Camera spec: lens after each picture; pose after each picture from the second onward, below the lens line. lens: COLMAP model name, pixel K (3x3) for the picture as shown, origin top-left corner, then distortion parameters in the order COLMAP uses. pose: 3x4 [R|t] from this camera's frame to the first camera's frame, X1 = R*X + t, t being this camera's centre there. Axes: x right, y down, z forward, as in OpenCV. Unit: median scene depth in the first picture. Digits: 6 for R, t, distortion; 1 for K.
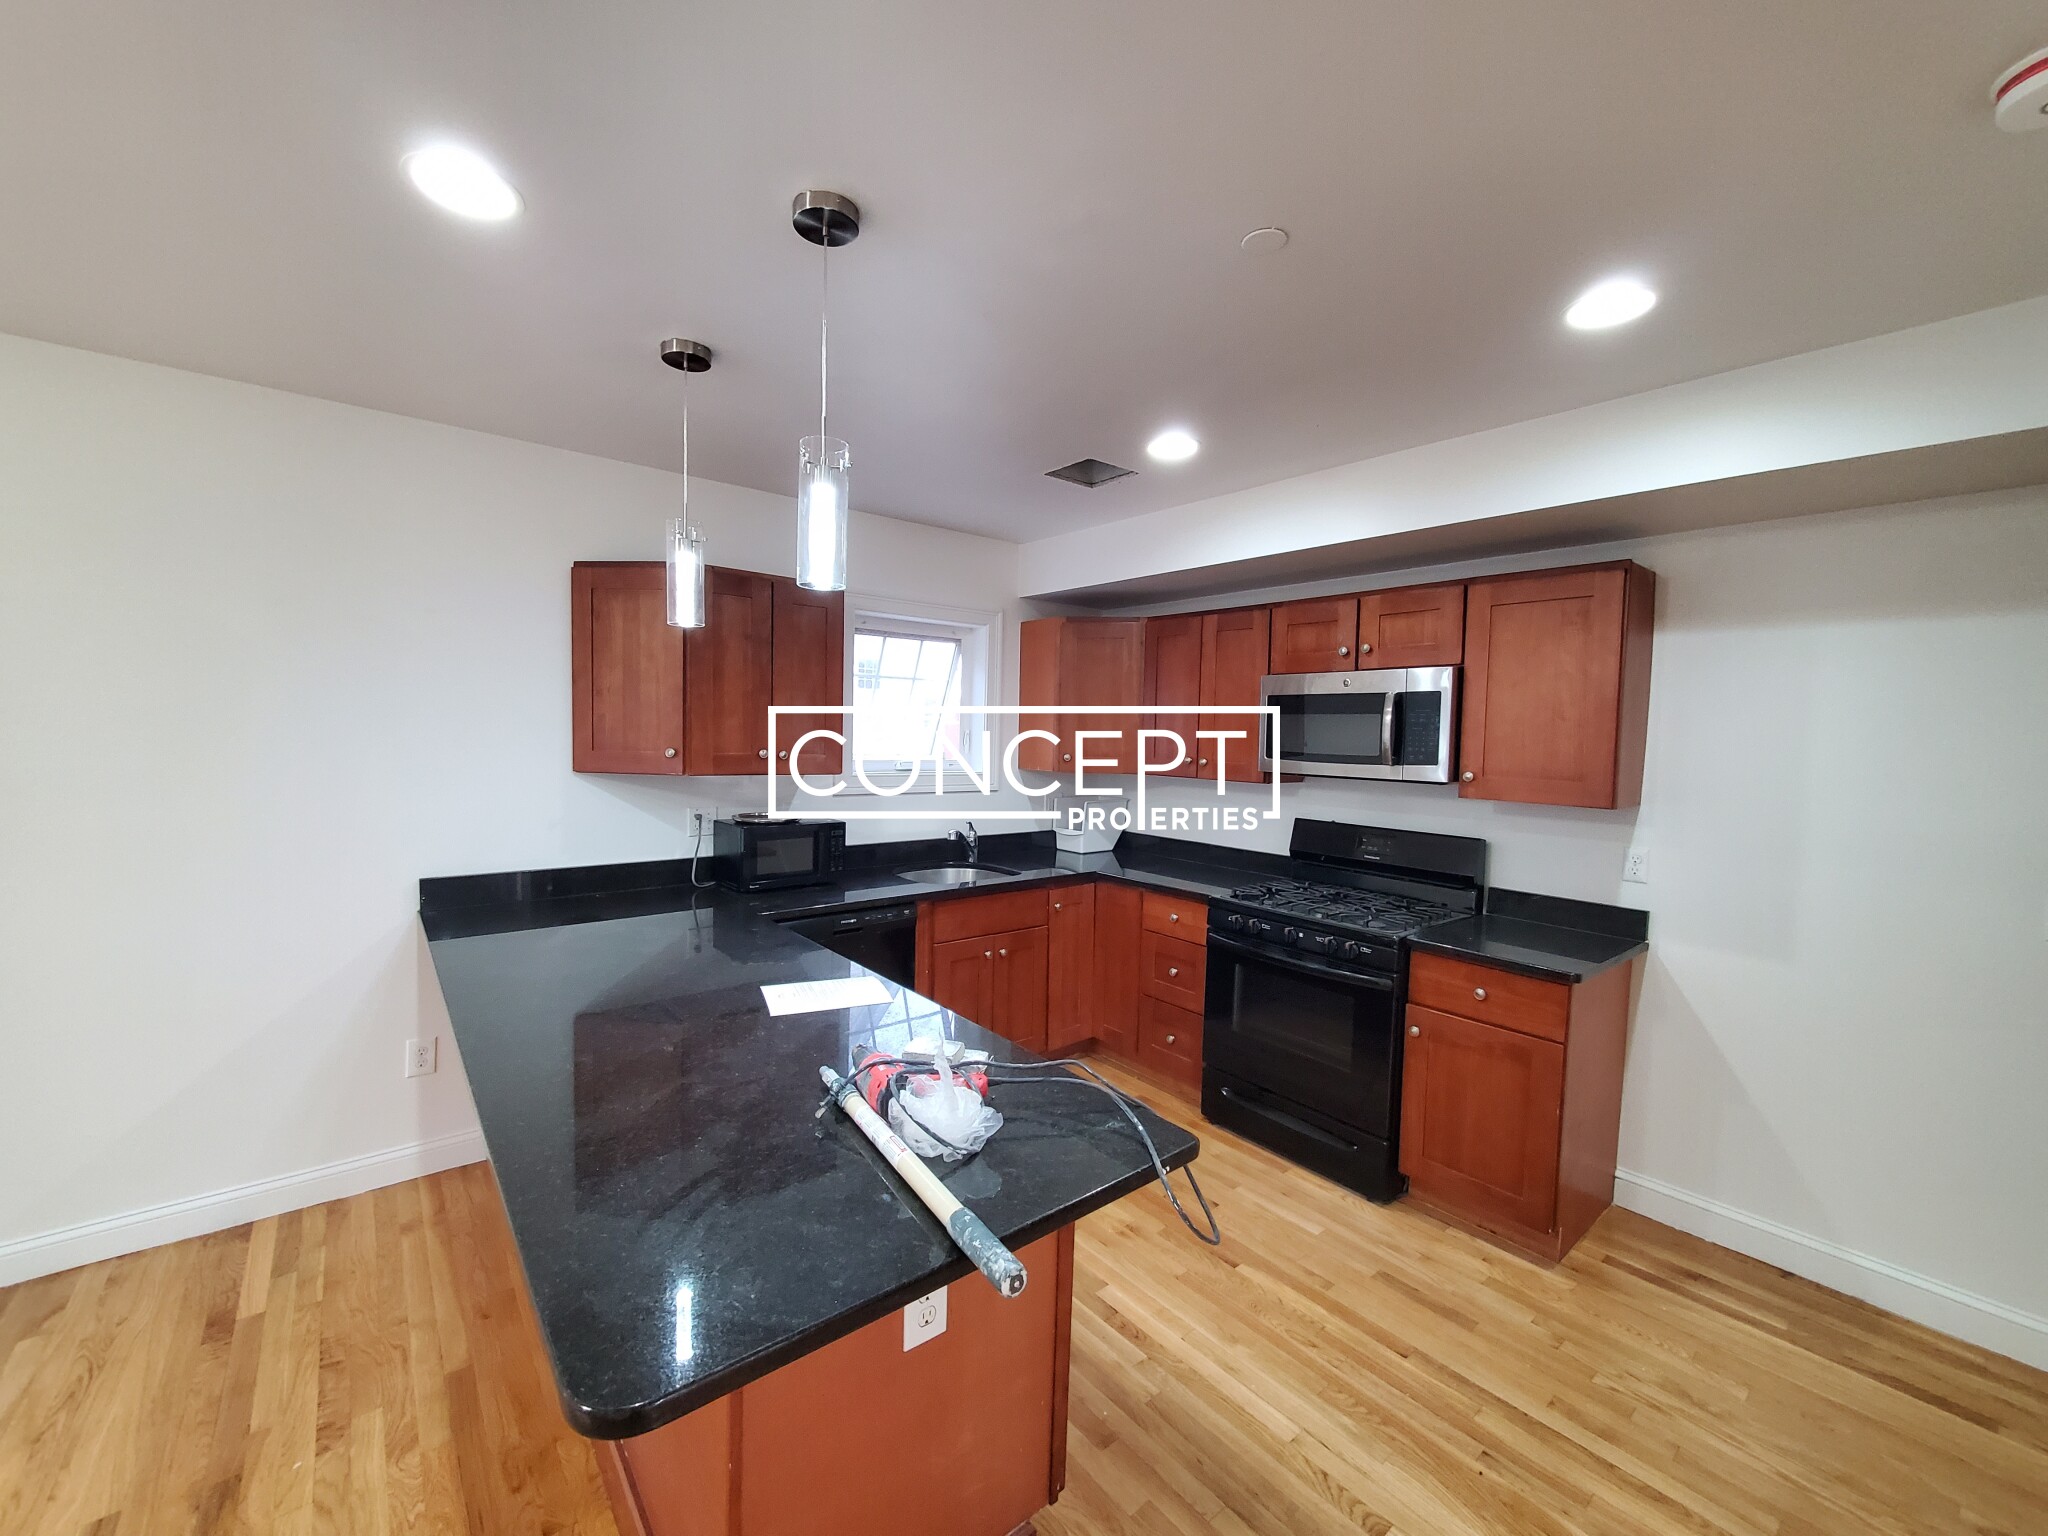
lens RADIAL K [[815.0, 0, 1007.8], [0, 815.0, 774.3], [0, 0, 1]] dist [-0.001884, -0.000346]
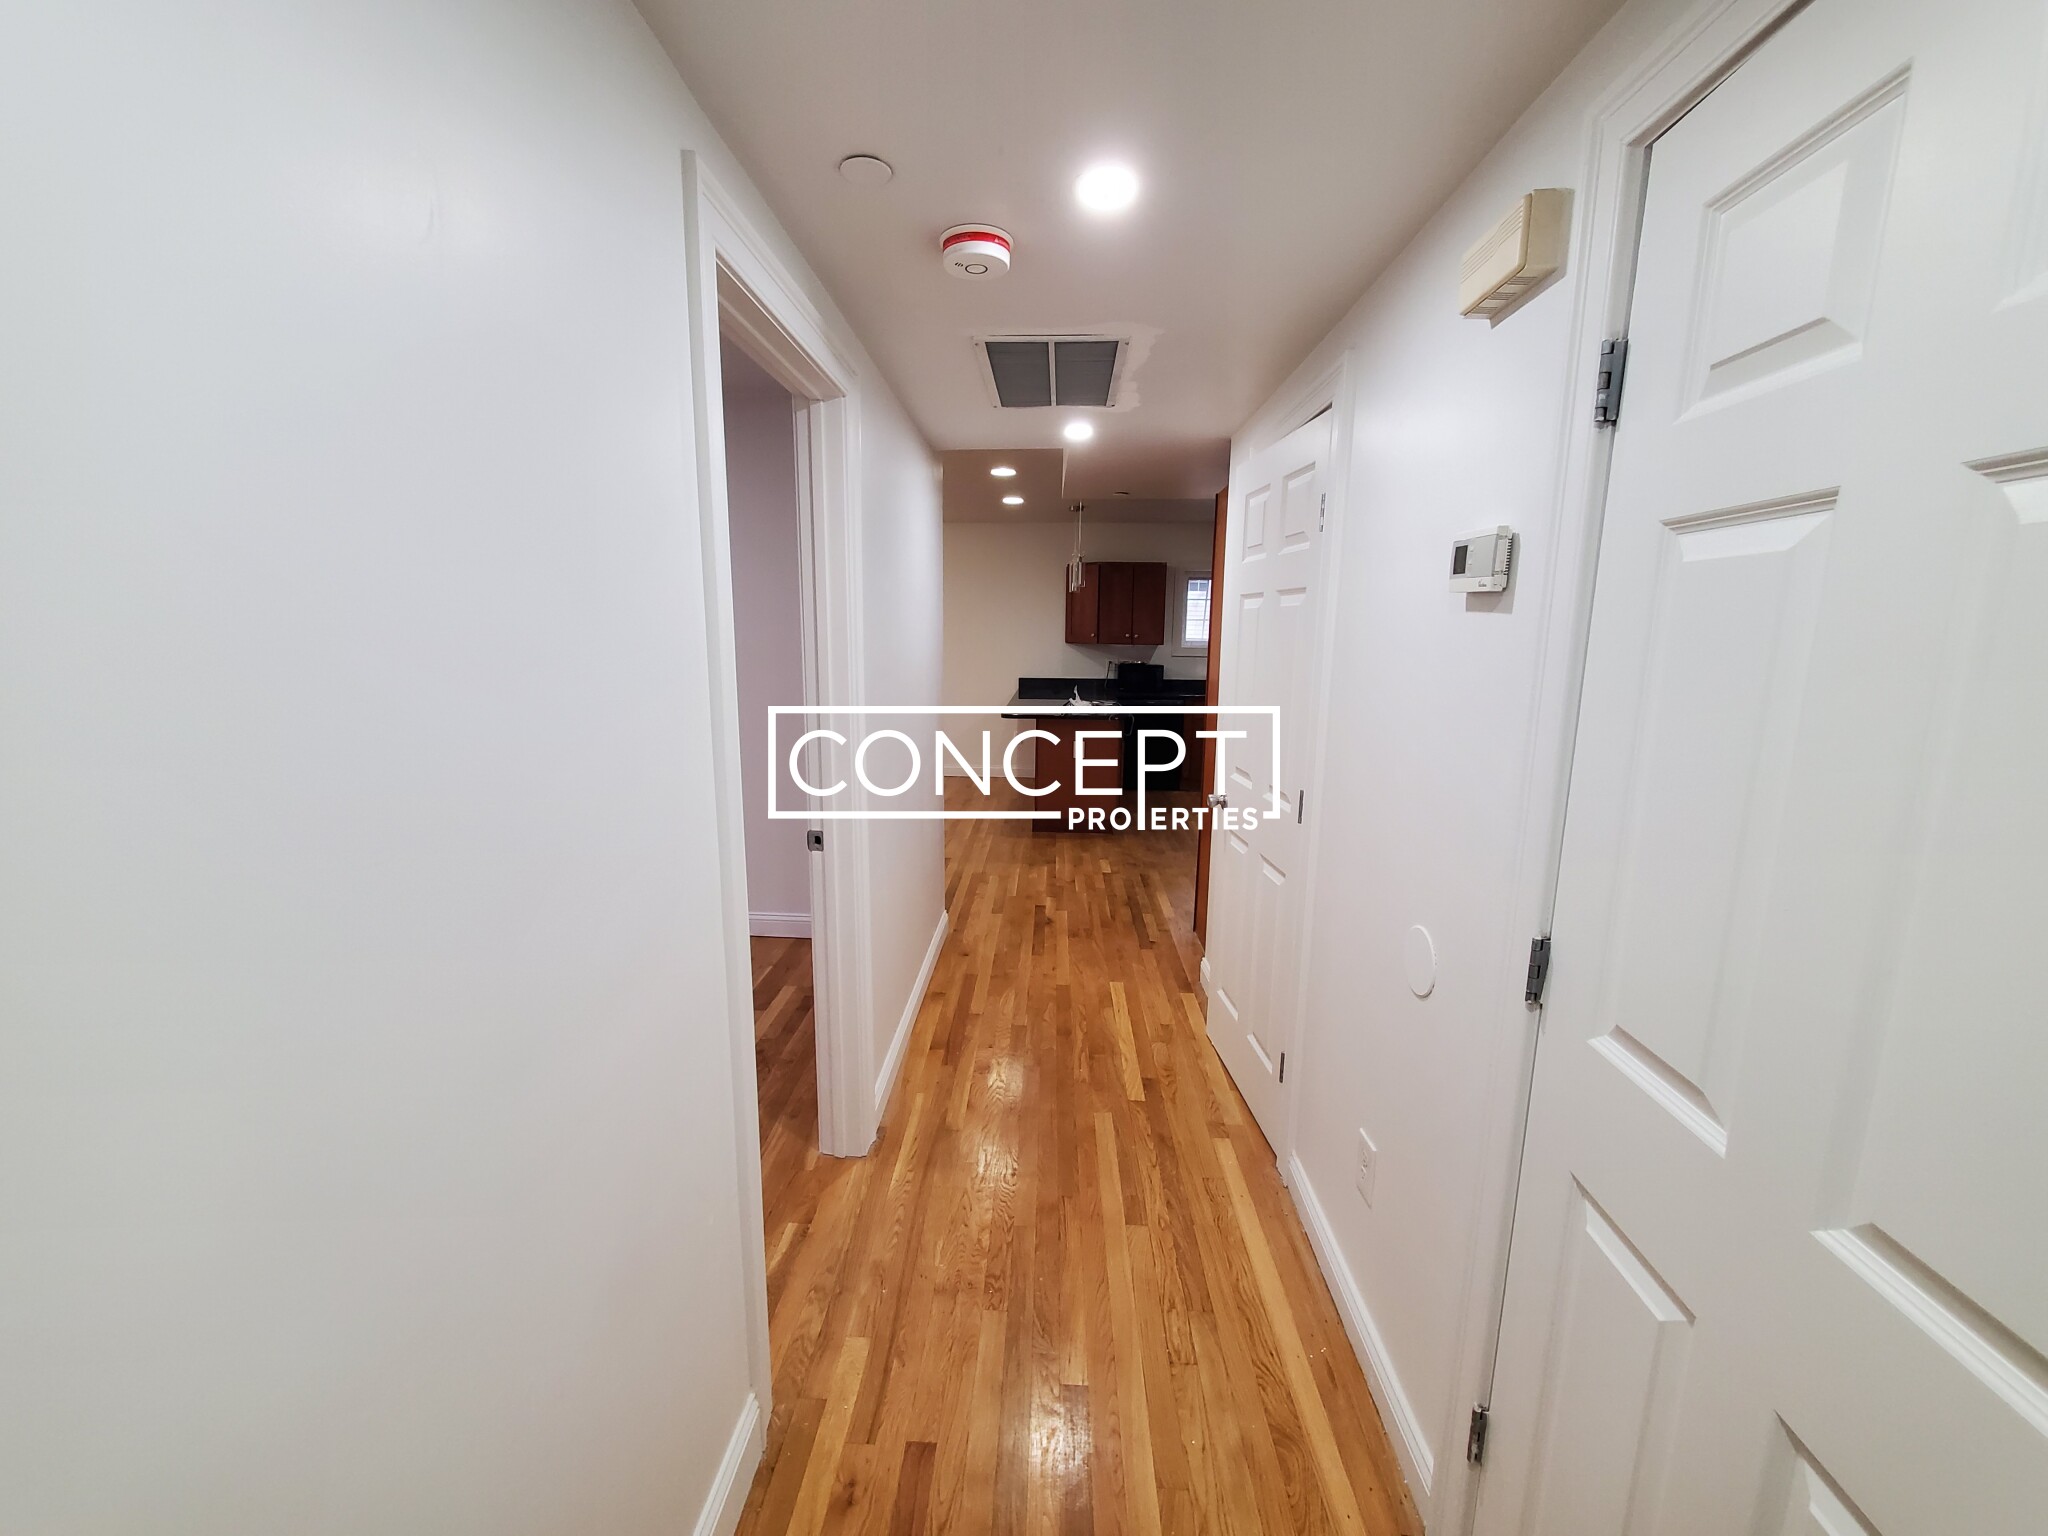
lens RADIAL K [[815.0, 0, 1003.2], [0, 815.0, 767.8], [0, 0, 1]] dist [-0.001884, -0.000346]
pose [[0.736761, 0.093319, -0.669682, 1.225691], [-0.024456, 0.993460, 0.111531, 0.117100], [0.675710, -0.065794, 0.734225, -1.218036]]
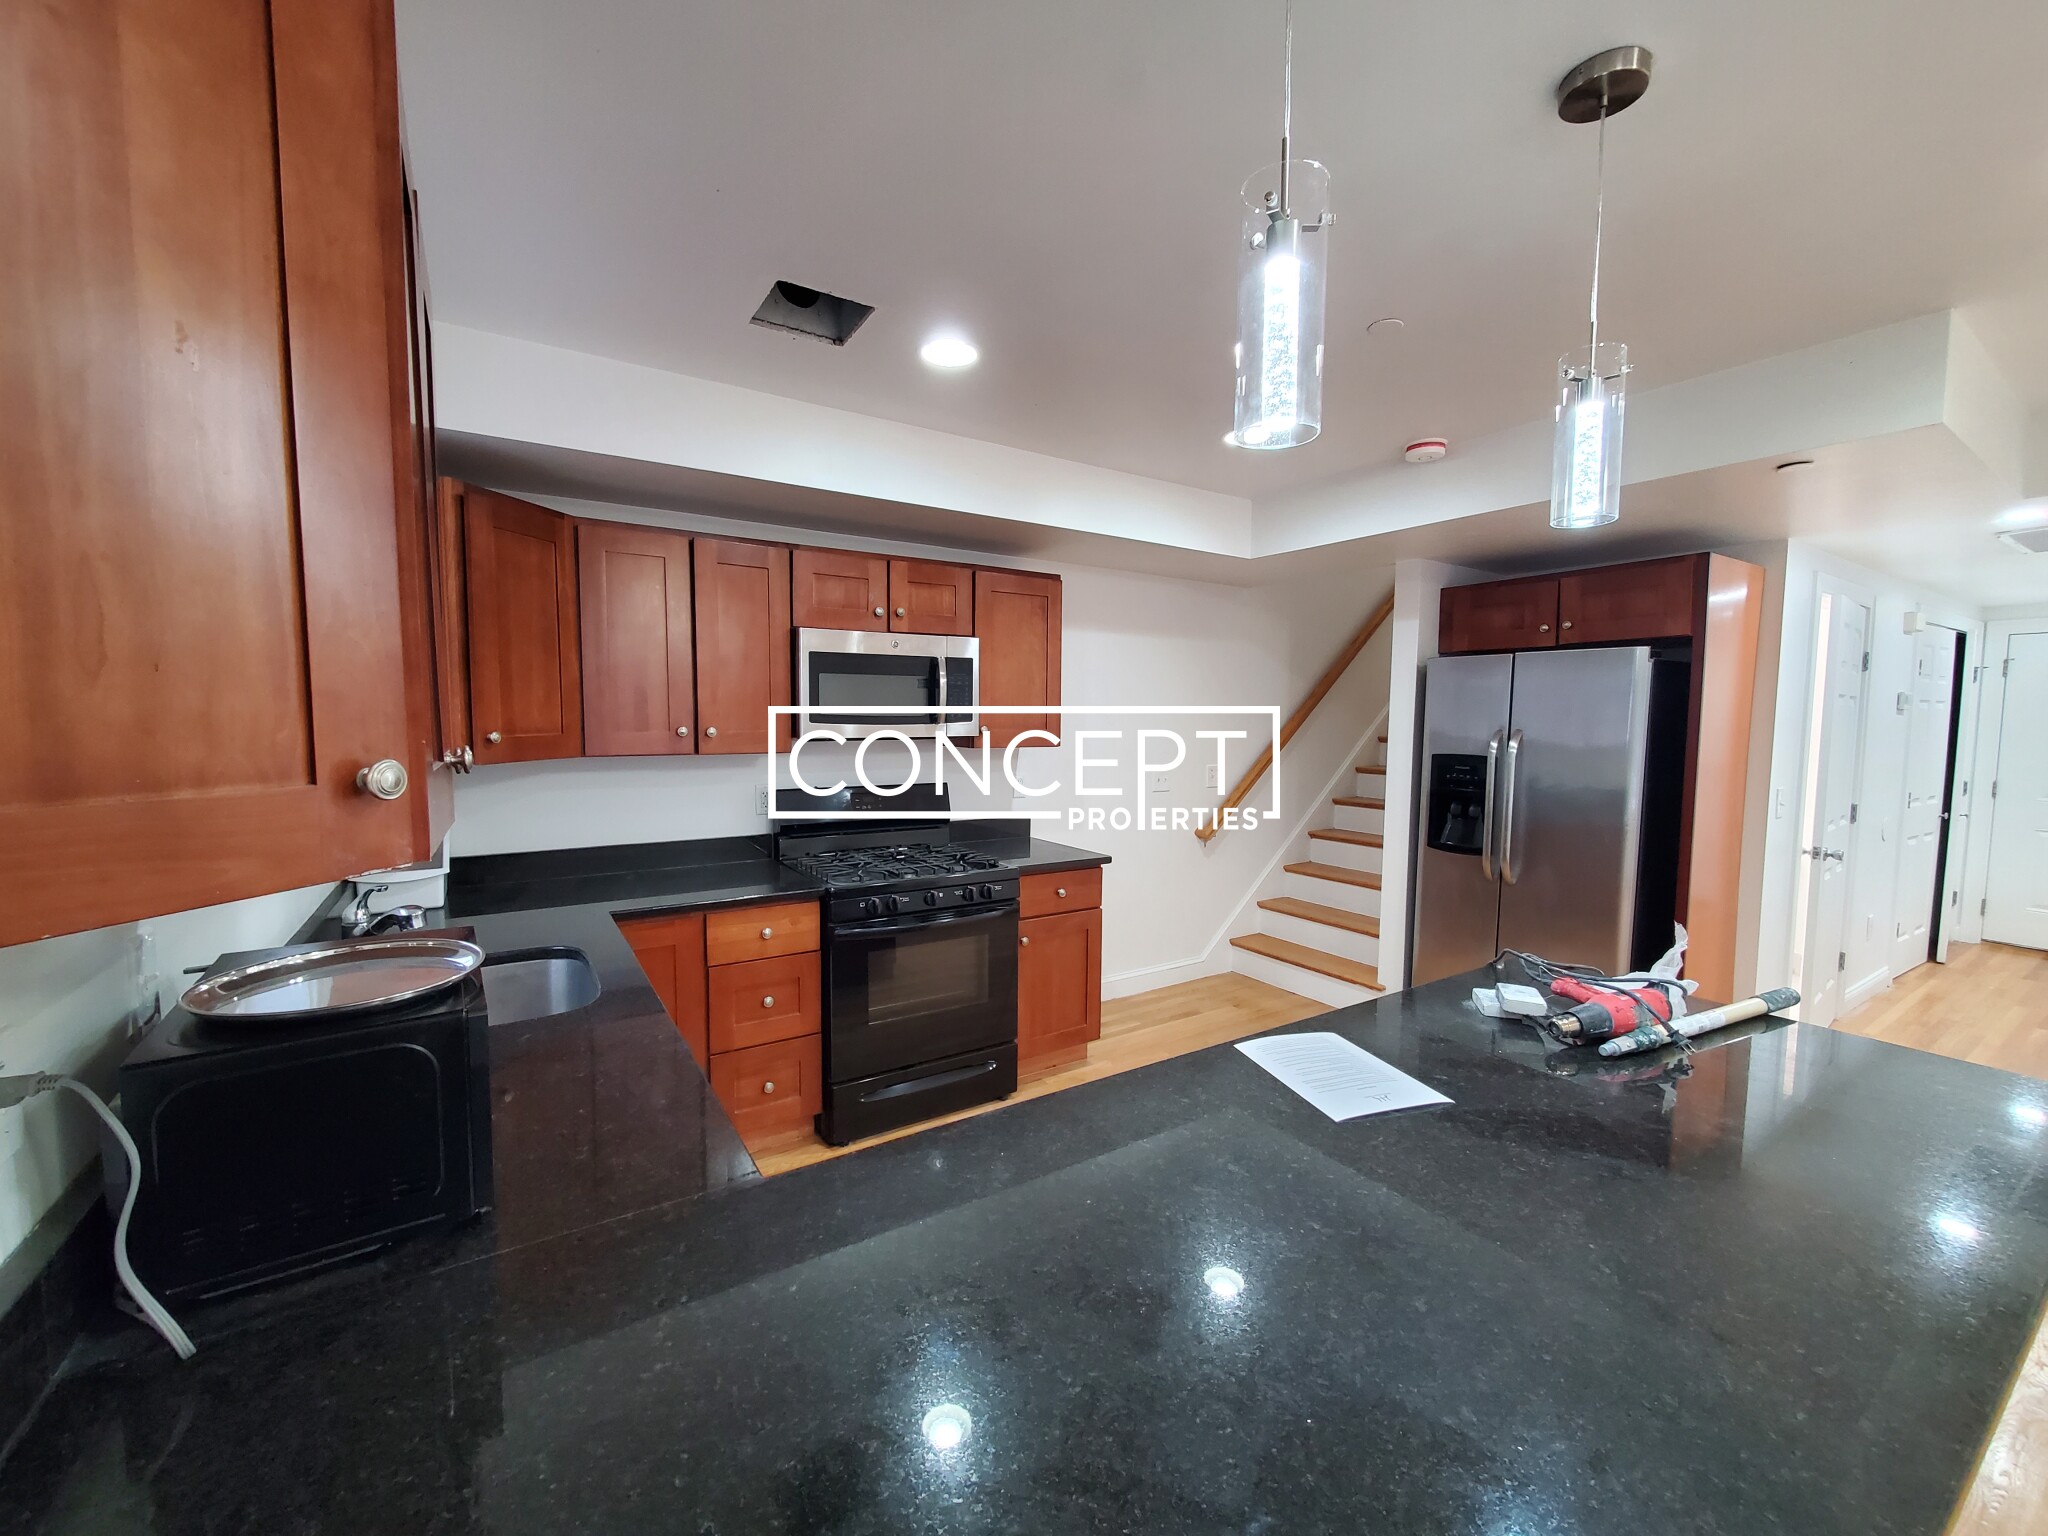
lens RADIAL K [[815.0, 0, 1014.2], [0, 815.0, 779.1], [0, 0, 1]] dist [-0.001884, -0.000346]
pose [[0.104370, -0.100984, 0.989398, -0.638130], [0.050019, 0.994106, 0.096188, -0.039629], [-0.993280, 0.039450, 0.108805, 0.822188]]
